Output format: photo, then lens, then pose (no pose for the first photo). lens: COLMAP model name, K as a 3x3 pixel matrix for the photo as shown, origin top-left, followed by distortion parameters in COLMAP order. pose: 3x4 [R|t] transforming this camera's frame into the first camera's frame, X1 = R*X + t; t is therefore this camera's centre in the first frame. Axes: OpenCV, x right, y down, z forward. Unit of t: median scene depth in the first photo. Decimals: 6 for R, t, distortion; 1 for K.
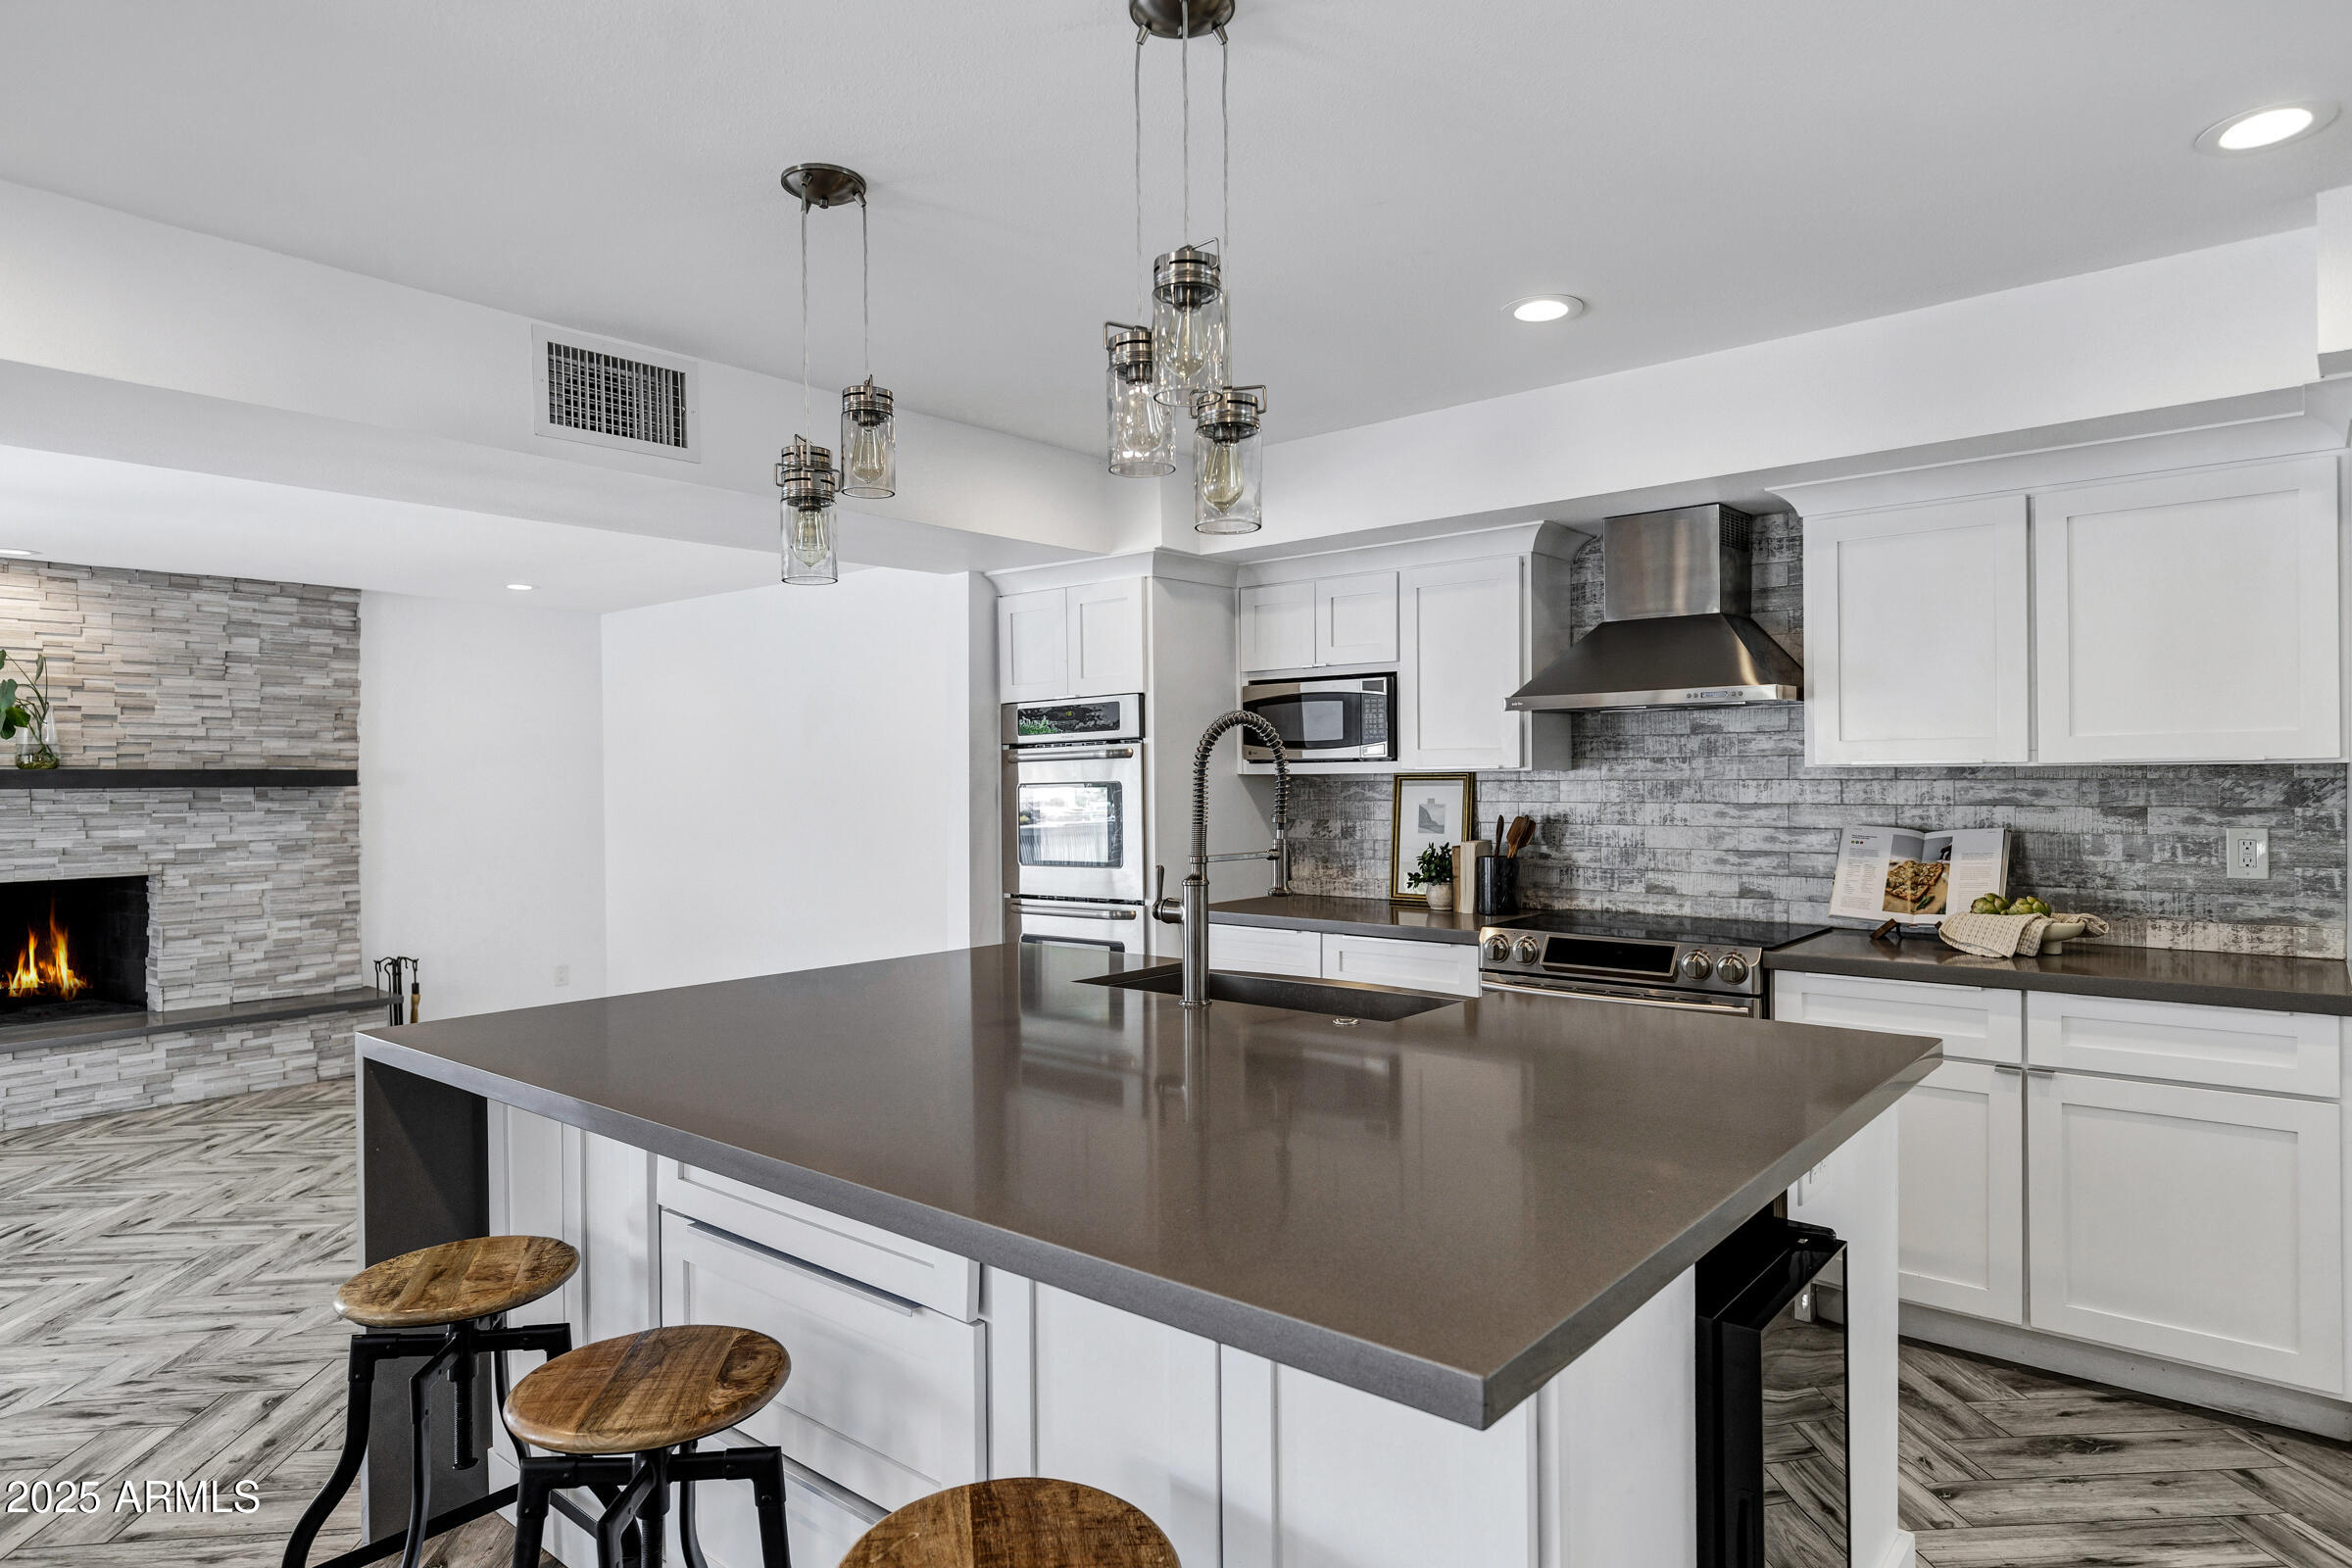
lens RADIAL K [[1330.6, 0, 1176.5], [0, 1330.6, 787.4], [0, 0, 1]] dist [0.008118, -0.002190]
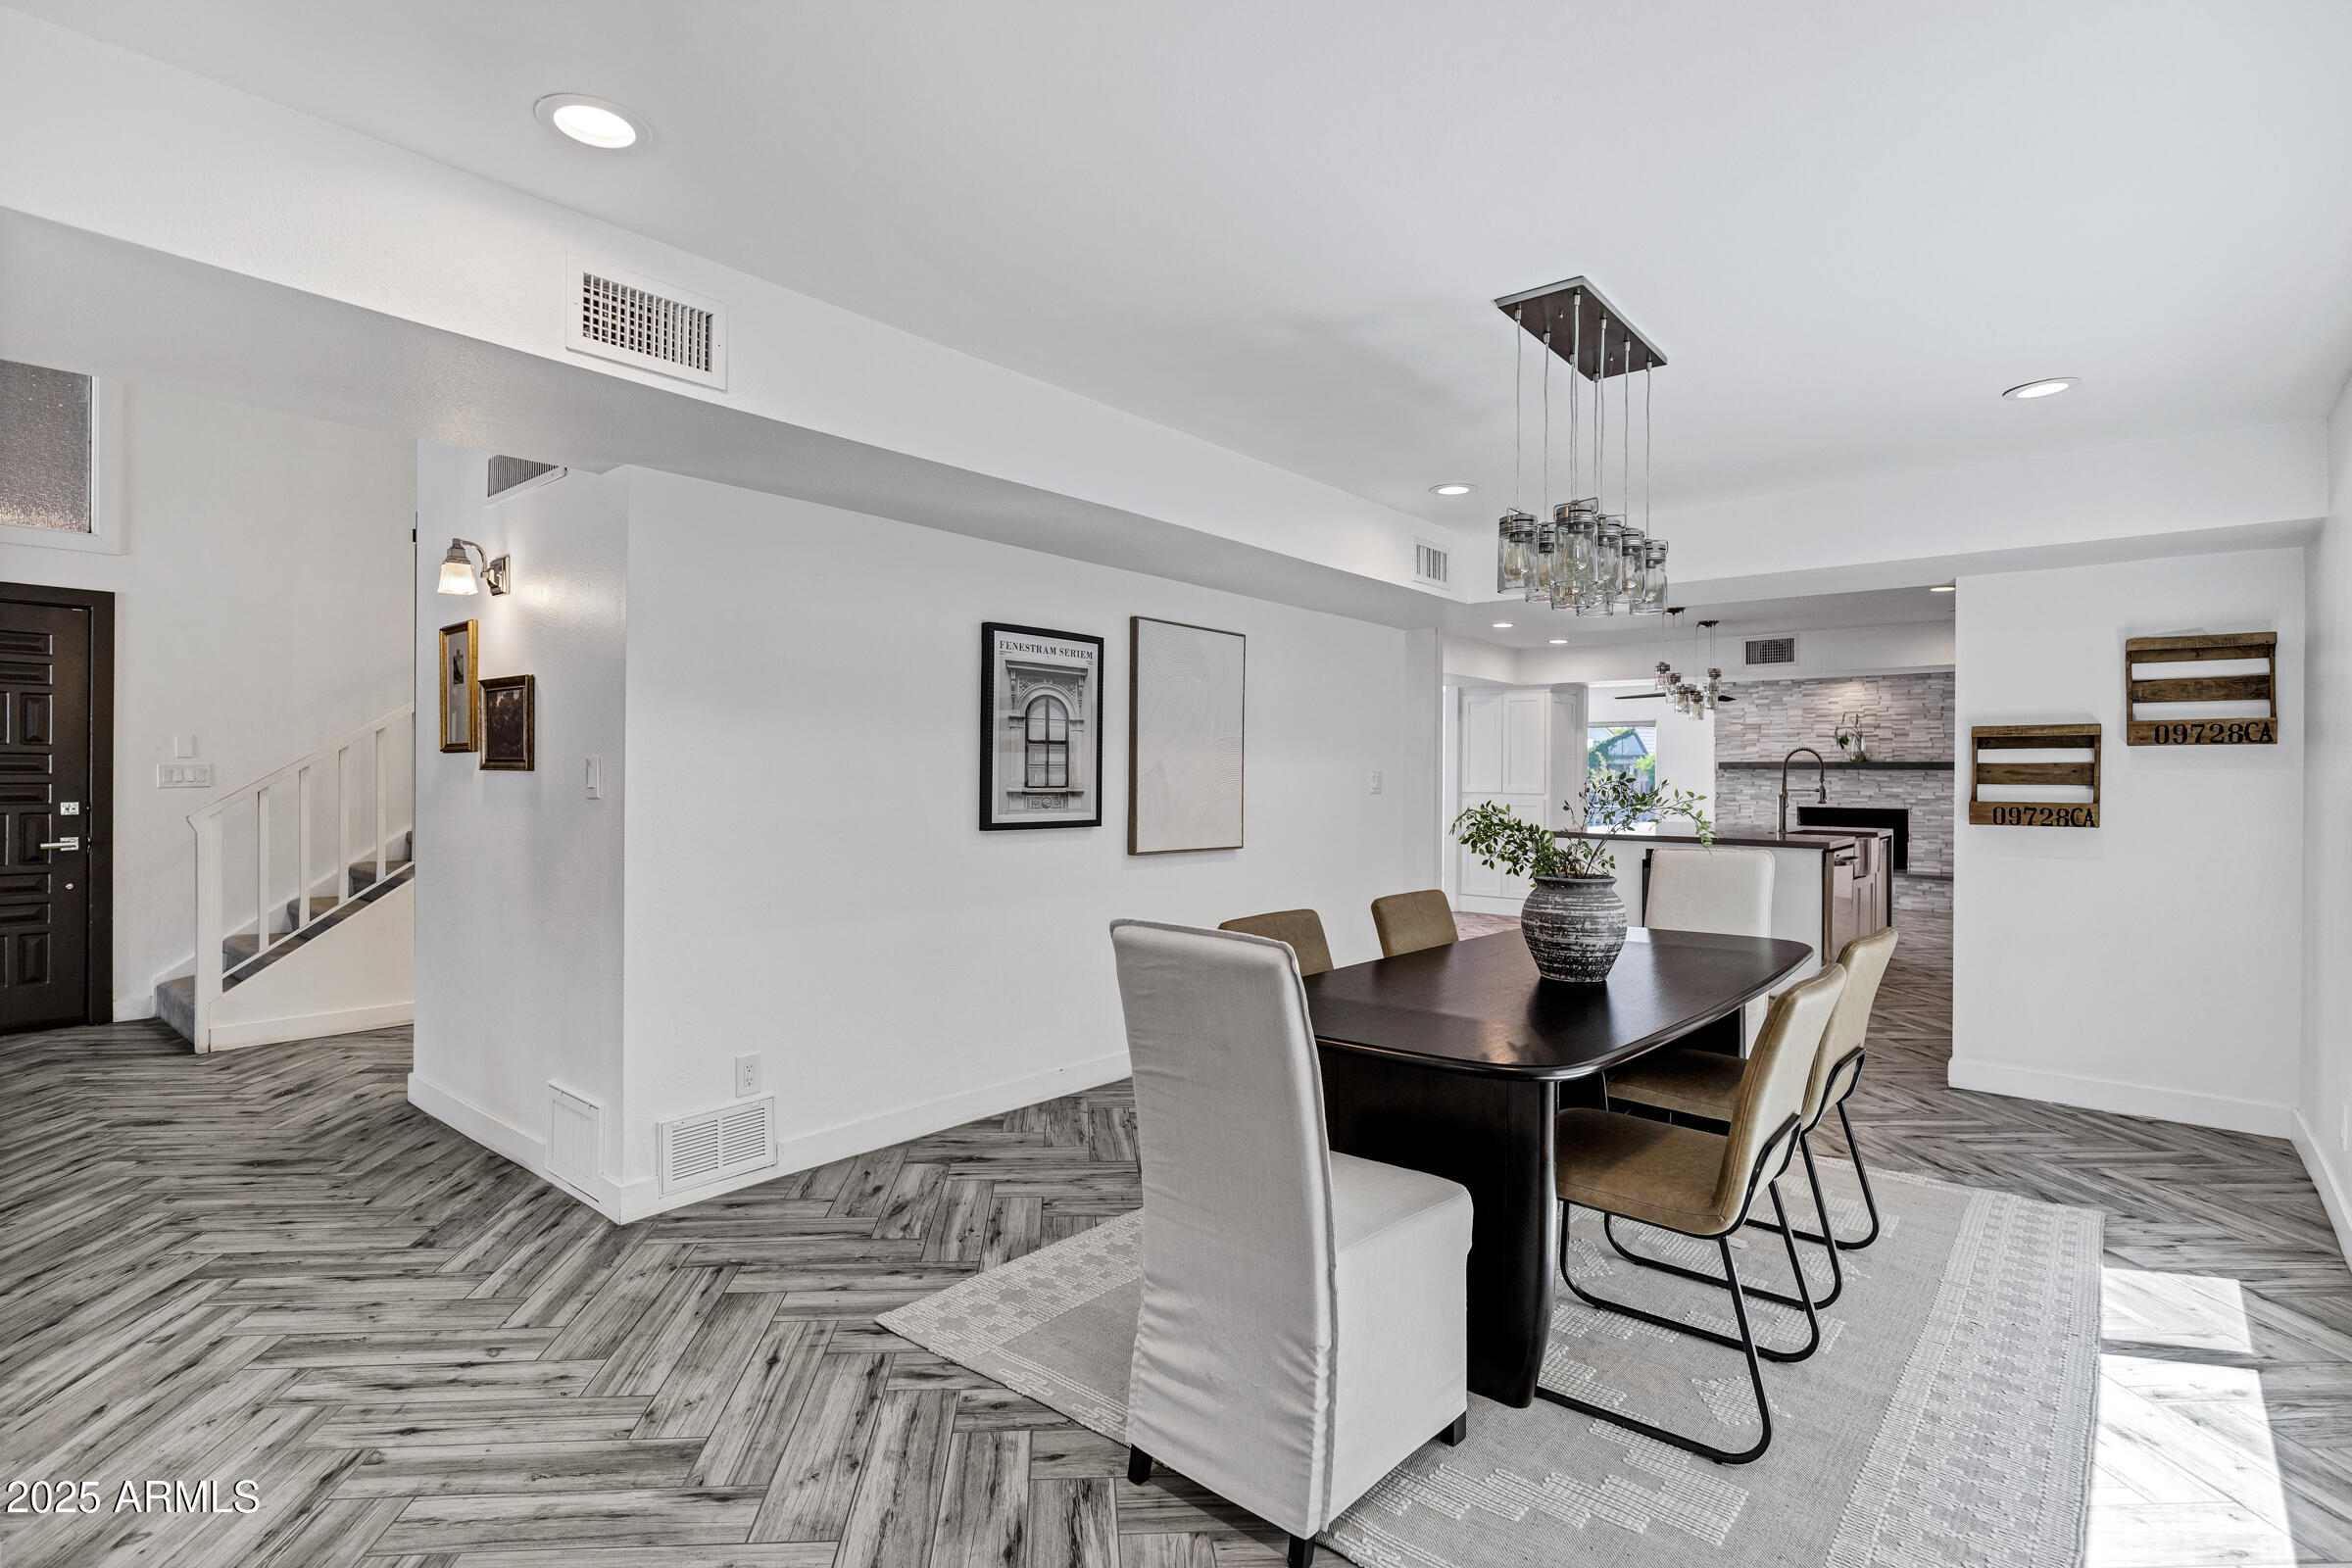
lens RADIAL K [[1143.0, 0, 1135.4], [0, 1143.0, 772.6], [0, 0, 1]] dist [-0.009161, 0.001076]
pose [[-0.023341, 0.011108, -0.999666, 1.730880], [-0.011436, 0.999870, 0.011378, -0.003470], [0.999662, 0.011698, -0.023211, -0.360556]]
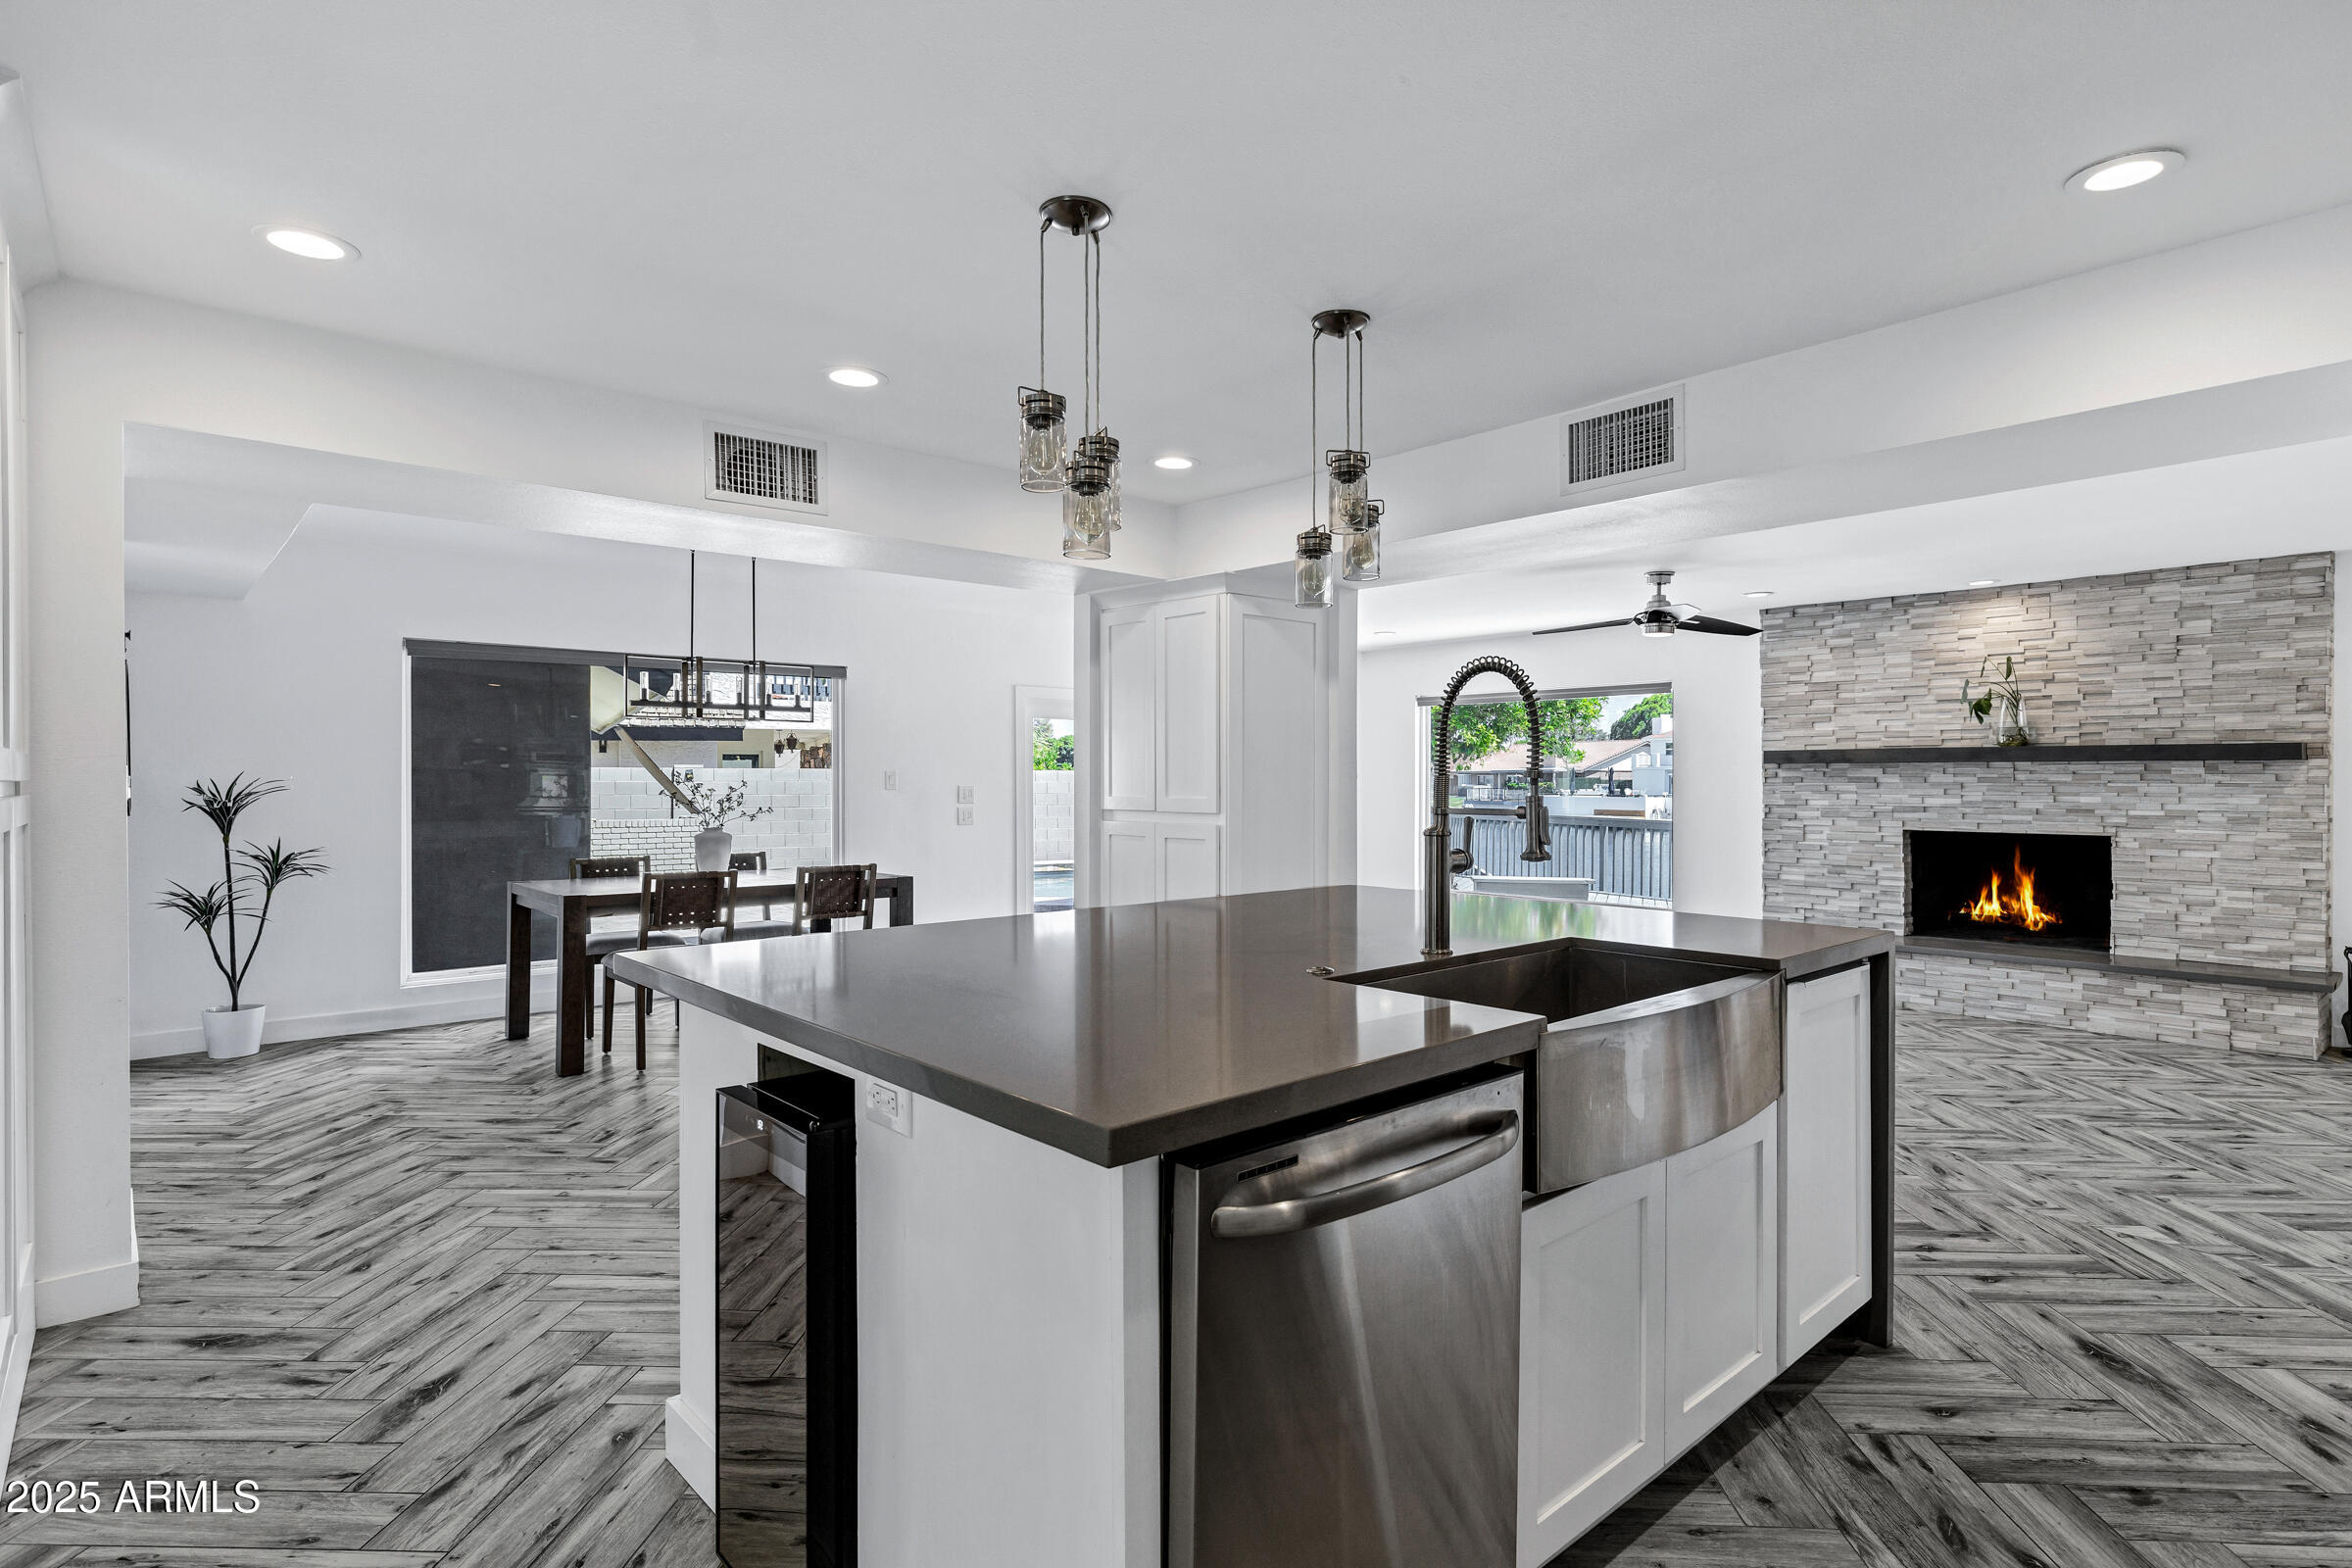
lens RADIAL K [[1182.7, 0, 1218.8], [0, 1182.7, 778.2], [0, 0, 1]] dist [-0.006309, 0.002941]
pose [[-0.124293, 0.010072, -0.992194, 0.524456], [-0.004734, 0.999931, 0.010744, 0.011695], [0.992234, 0.006033, -0.124236, 0.533908]]
